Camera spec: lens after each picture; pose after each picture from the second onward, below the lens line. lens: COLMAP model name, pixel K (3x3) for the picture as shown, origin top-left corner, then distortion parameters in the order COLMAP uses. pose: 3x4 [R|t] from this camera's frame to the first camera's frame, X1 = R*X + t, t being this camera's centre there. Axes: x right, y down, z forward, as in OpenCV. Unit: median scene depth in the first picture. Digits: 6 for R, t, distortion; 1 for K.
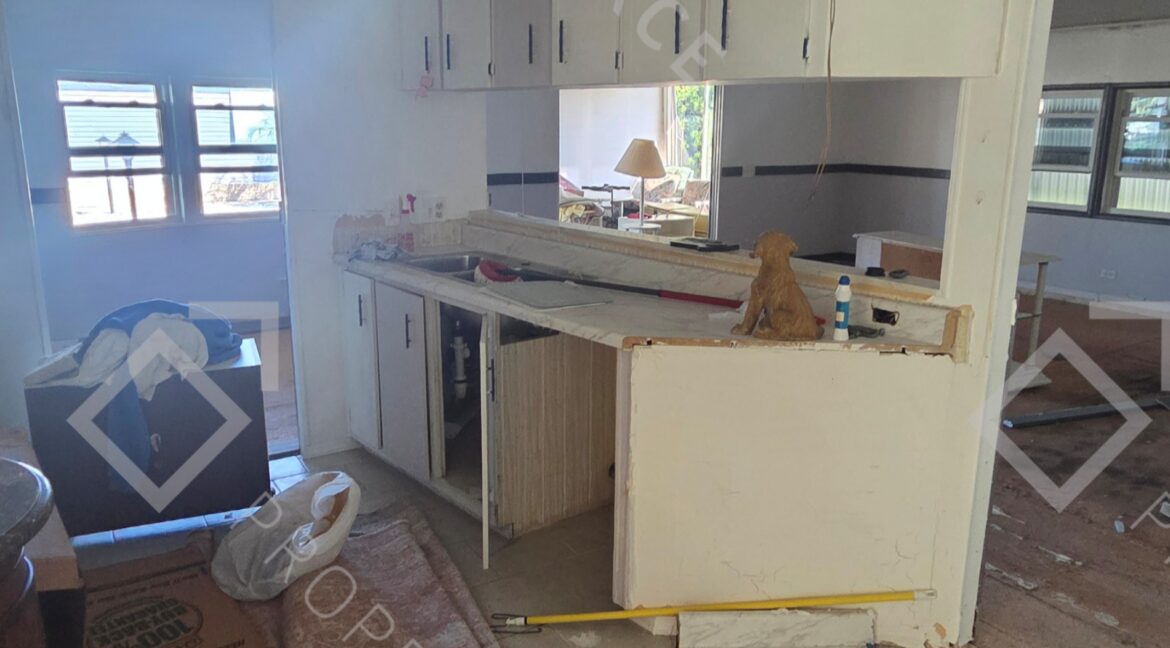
lens RADIAL K [[856.8, 0, 590.0], [0, 856.8, 320.5], [0, 0, 1]] dist [0.005284, 0.000096]
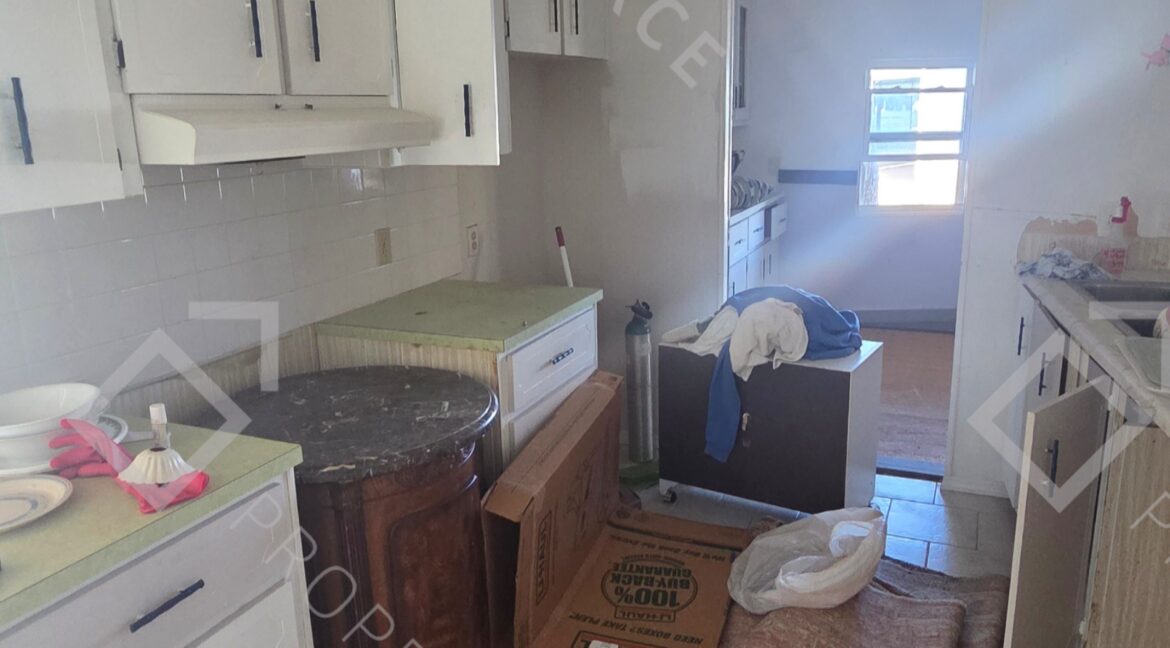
lens RADIAL K [[856.8, 0, 590.0], [0, 856.8, 320.5], [0, 0, 1]] dist [0.005284, 0.000096]
pose [[0.541306, 0.181470, -0.821009, 0.174754], [-0.166216, 0.980258, 0.107080, -0.045398], [0.824233, 0.078502, 0.560783, 0.208380]]
